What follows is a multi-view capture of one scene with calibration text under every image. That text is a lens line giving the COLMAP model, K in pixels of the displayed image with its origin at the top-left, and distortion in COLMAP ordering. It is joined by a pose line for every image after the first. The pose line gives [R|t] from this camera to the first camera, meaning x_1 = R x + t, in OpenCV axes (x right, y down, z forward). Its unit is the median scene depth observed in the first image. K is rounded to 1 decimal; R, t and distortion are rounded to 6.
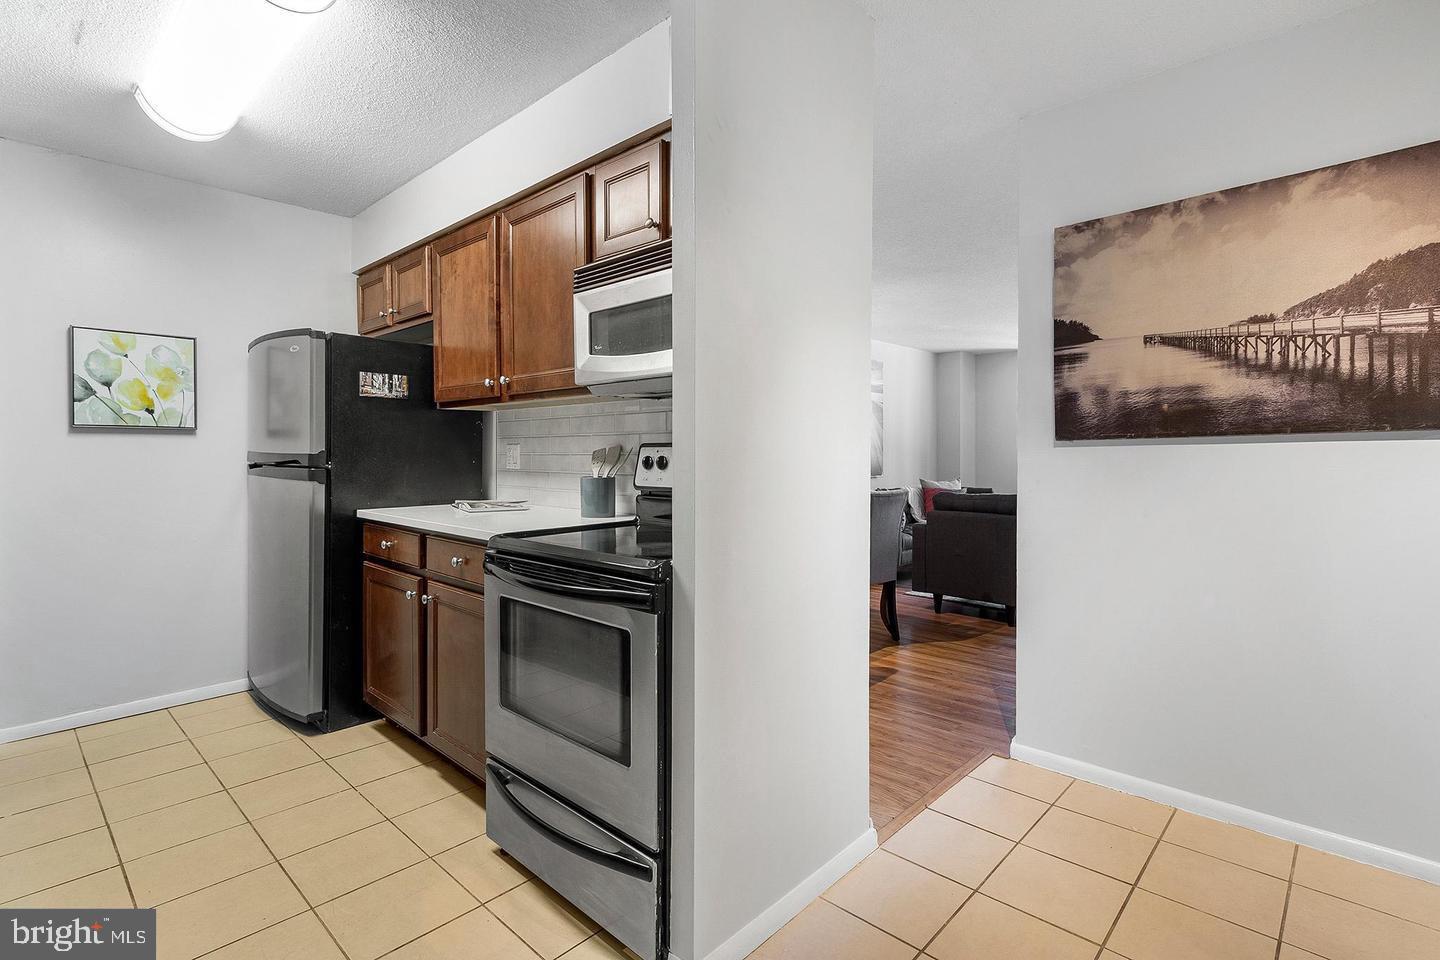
lens RADIAL K [[681.2, 0, 725.6], [0, 681.2, 474.5], [0, 0, 1]] dist [0.001080, 0.000240]
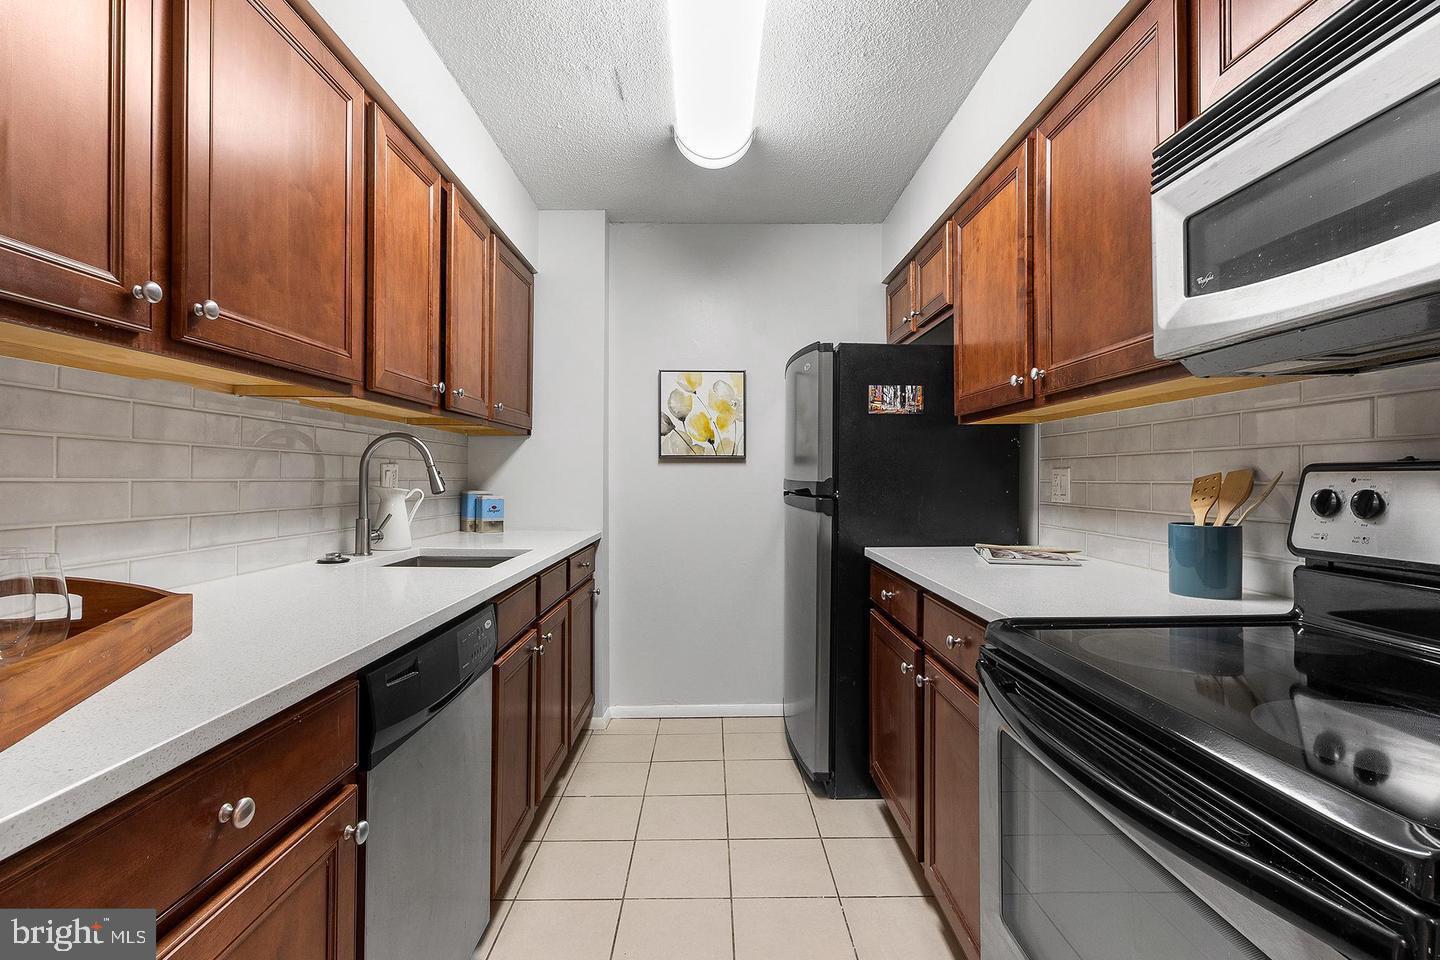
lens RADIAL K [[681.2, 0, 725.6], [0, 681.2, 474.5], [0, 0, 1]] dist [0.001080, 0.000240]
pose [[0.697567, -0.004203, -0.716508, -0.052402], [-0.022323, 0.999370, -0.027595, -0.011921], [0.716172, 0.035243, 0.697033, 0.285078]]
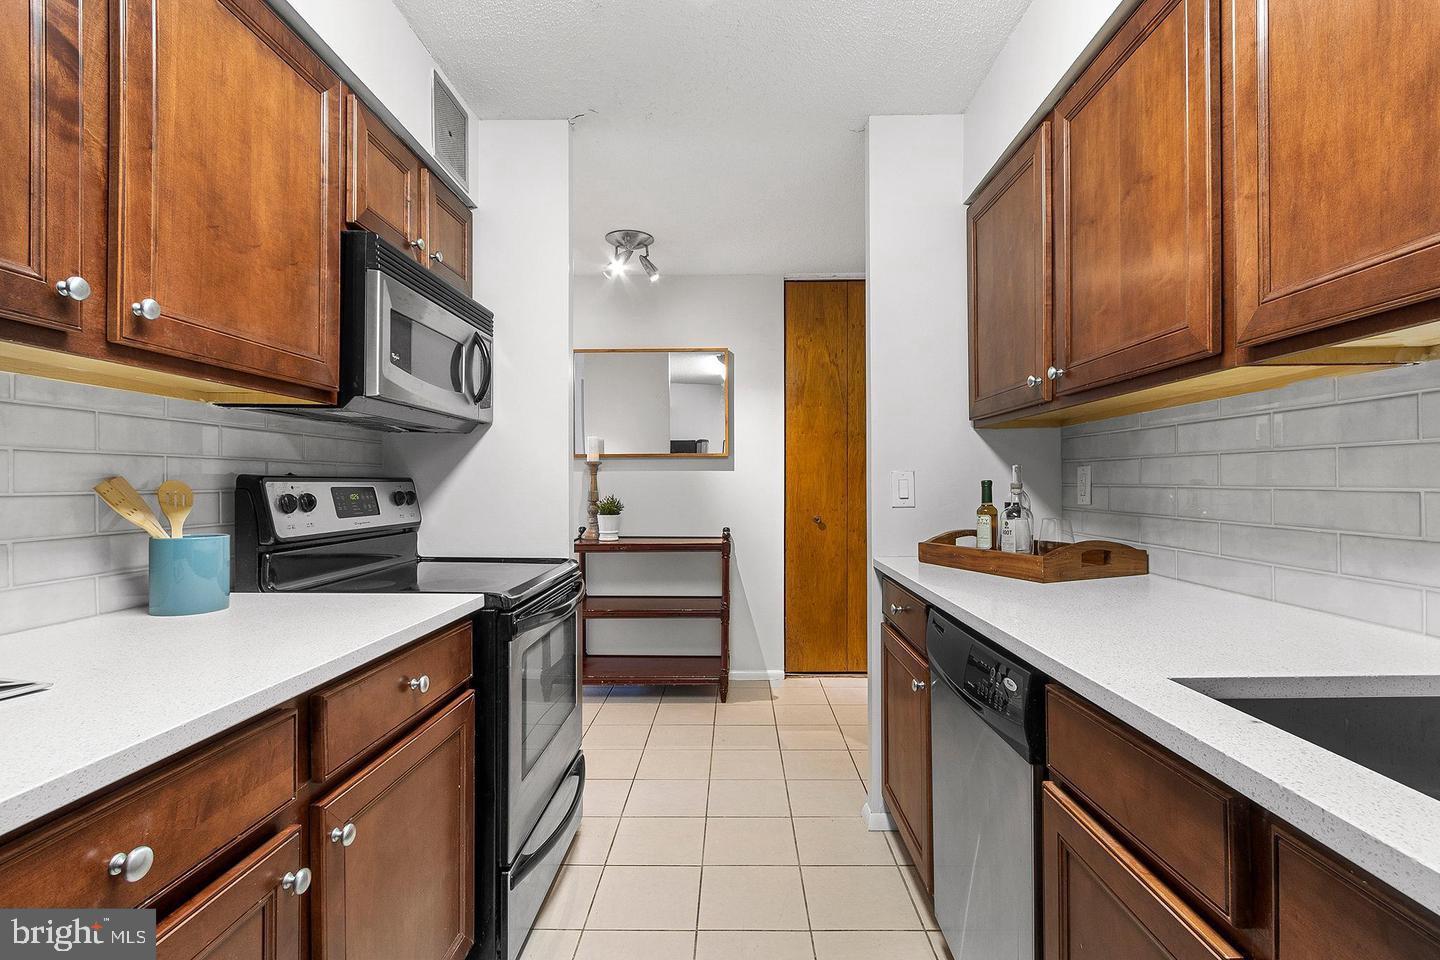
lens RADIAL K [[681.2, 0, 725.6], [0, 681.2, 474.5], [0, 0, 1]] dist [0.001080, 0.000240]
pose [[-0.672502, 0.008485, 0.740047, -0.762553], [0.024115, 0.999655, 0.010452, -0.035573], [-0.739703, 0.024876, -0.672474, 0.926452]]
